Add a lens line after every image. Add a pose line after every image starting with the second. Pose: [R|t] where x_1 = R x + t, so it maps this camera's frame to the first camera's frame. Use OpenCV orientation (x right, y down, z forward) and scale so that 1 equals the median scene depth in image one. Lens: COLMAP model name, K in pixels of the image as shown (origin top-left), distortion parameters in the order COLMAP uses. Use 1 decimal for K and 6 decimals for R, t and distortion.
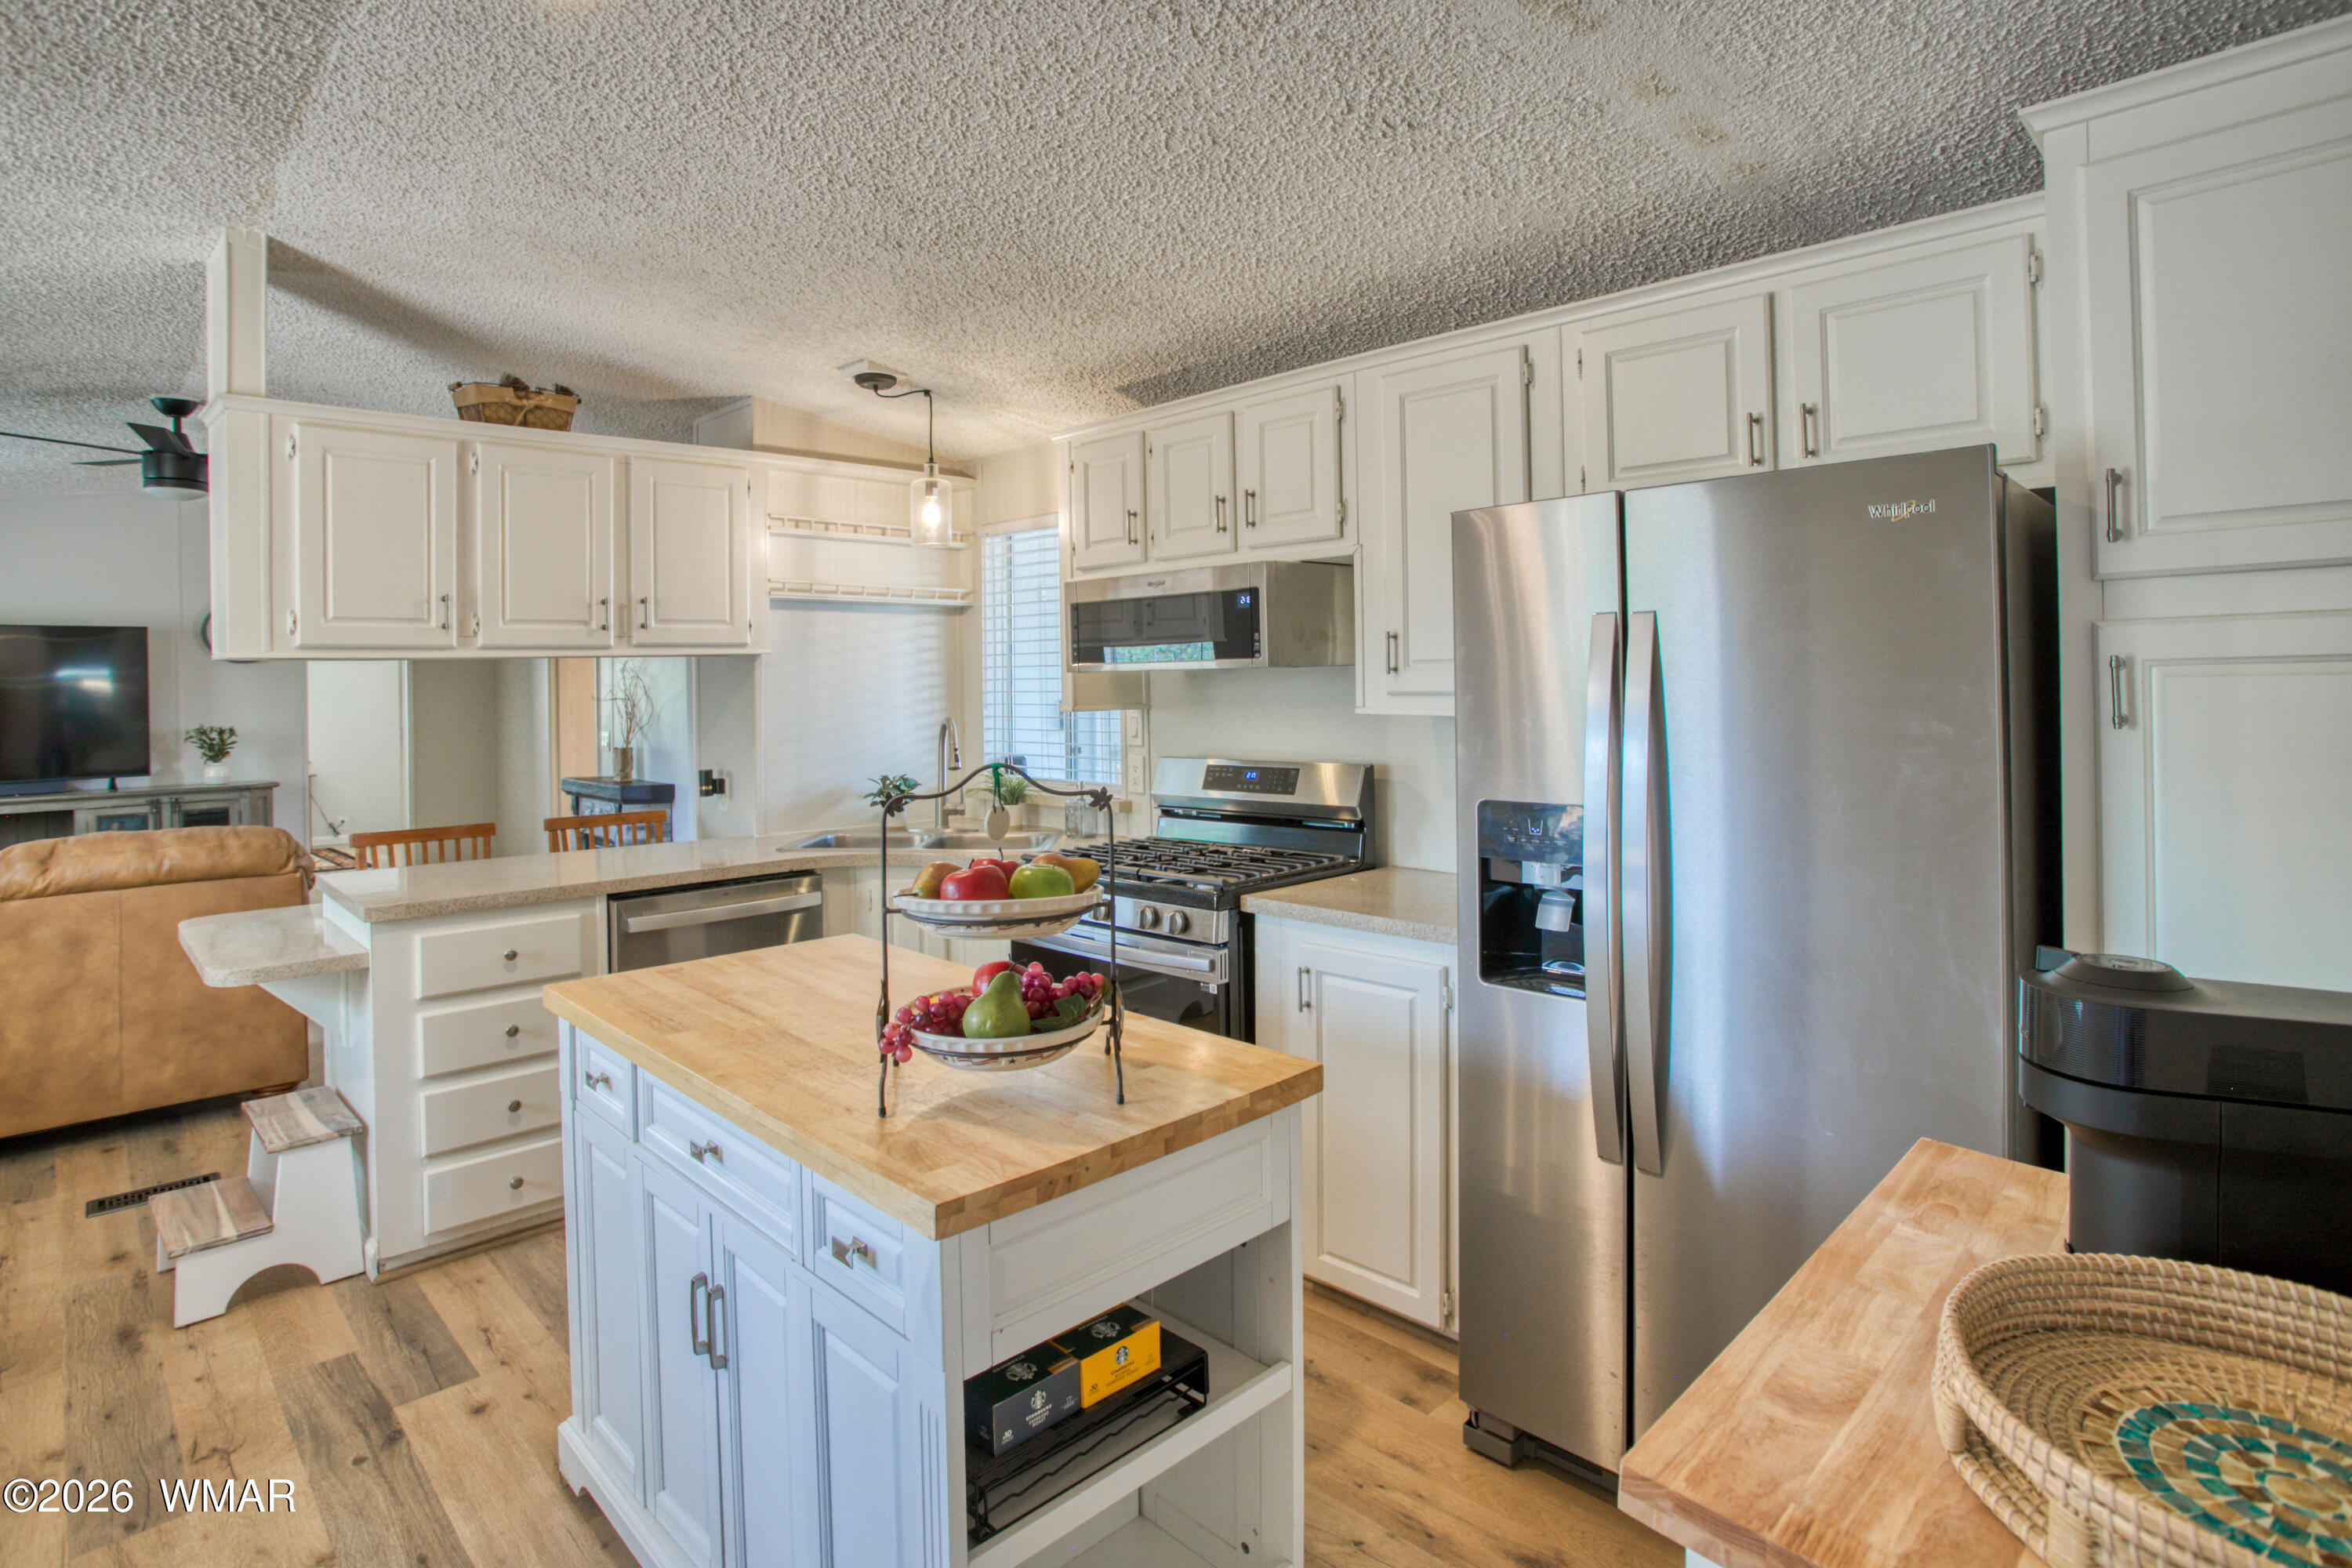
lens RADIAL K [[1158.0, 0, 1162.2], [0, 1158.0, 699.5], [0, 0, 1]] dist [-0.058156, 0.019463]
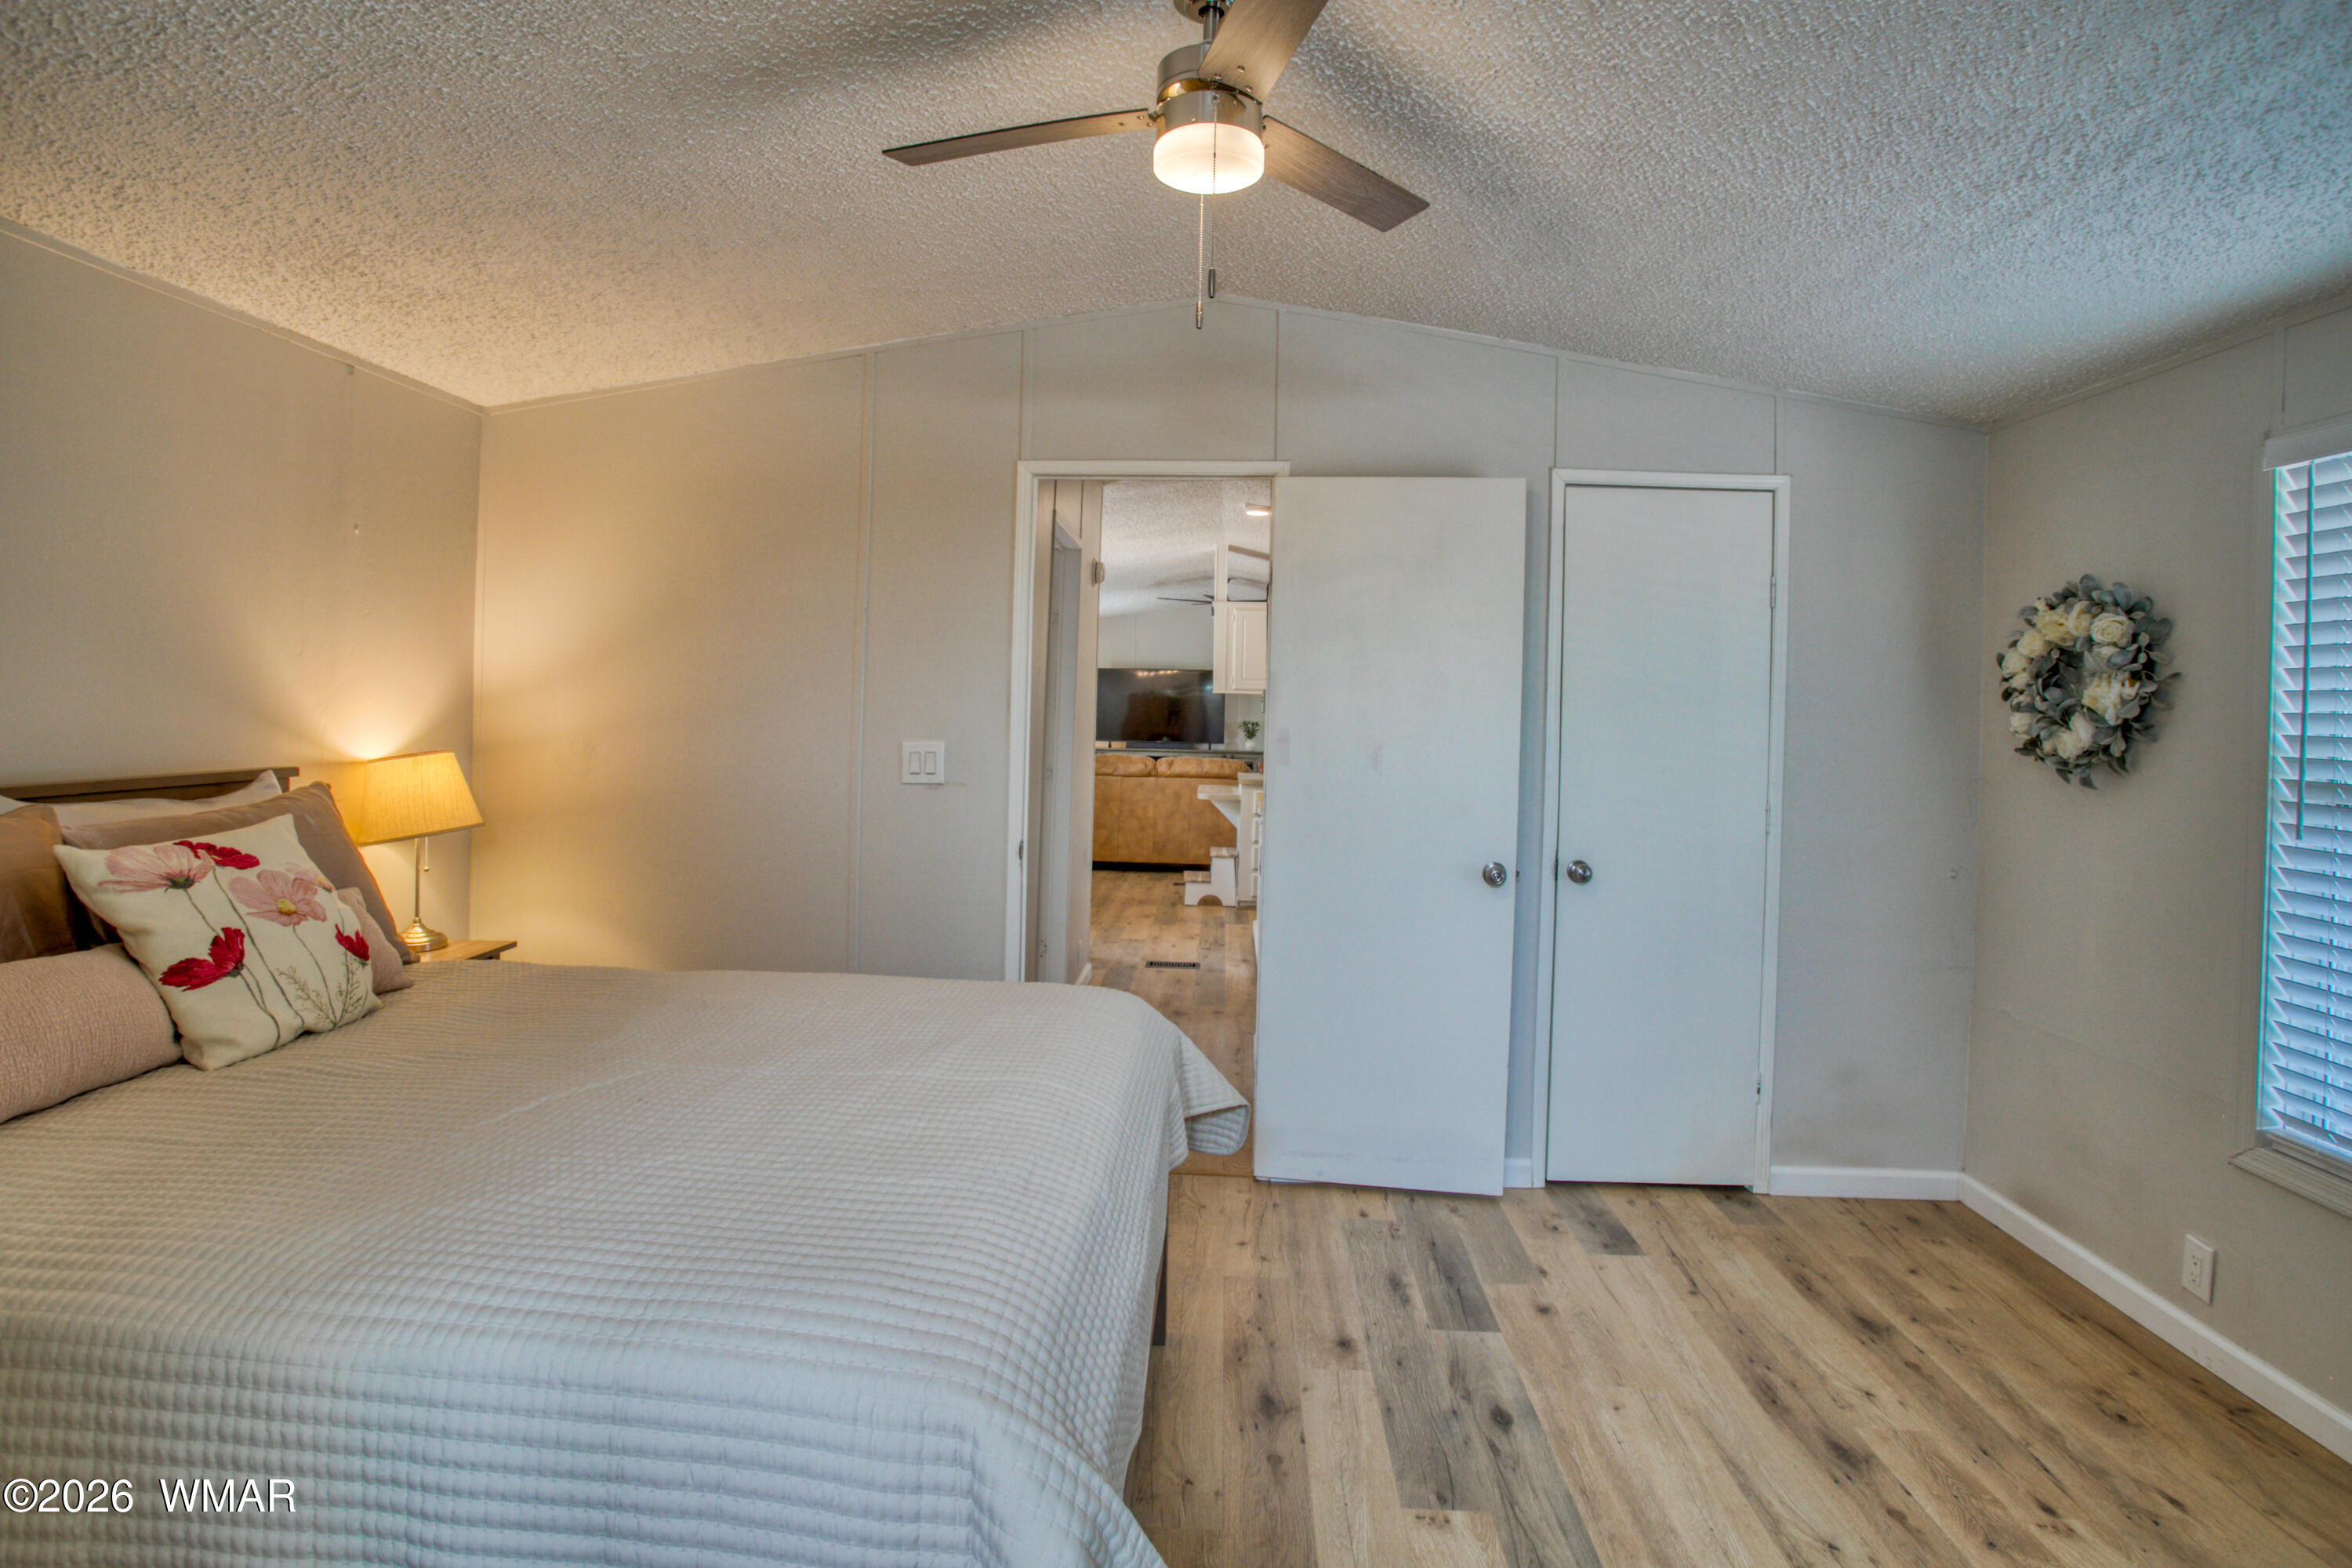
lens RADIAL K [[1158.0, 0, 1162.2], [0, 1158.0, 699.5], [0, 0, 1]] dist [-0.058156, 0.019463]
pose [[0.669911, 0.029764, -0.741845, 1.080074], [-0.043160, 0.999068, 0.001110, -0.017612], [0.741186, 0.031274, 0.670571, -0.923336]]
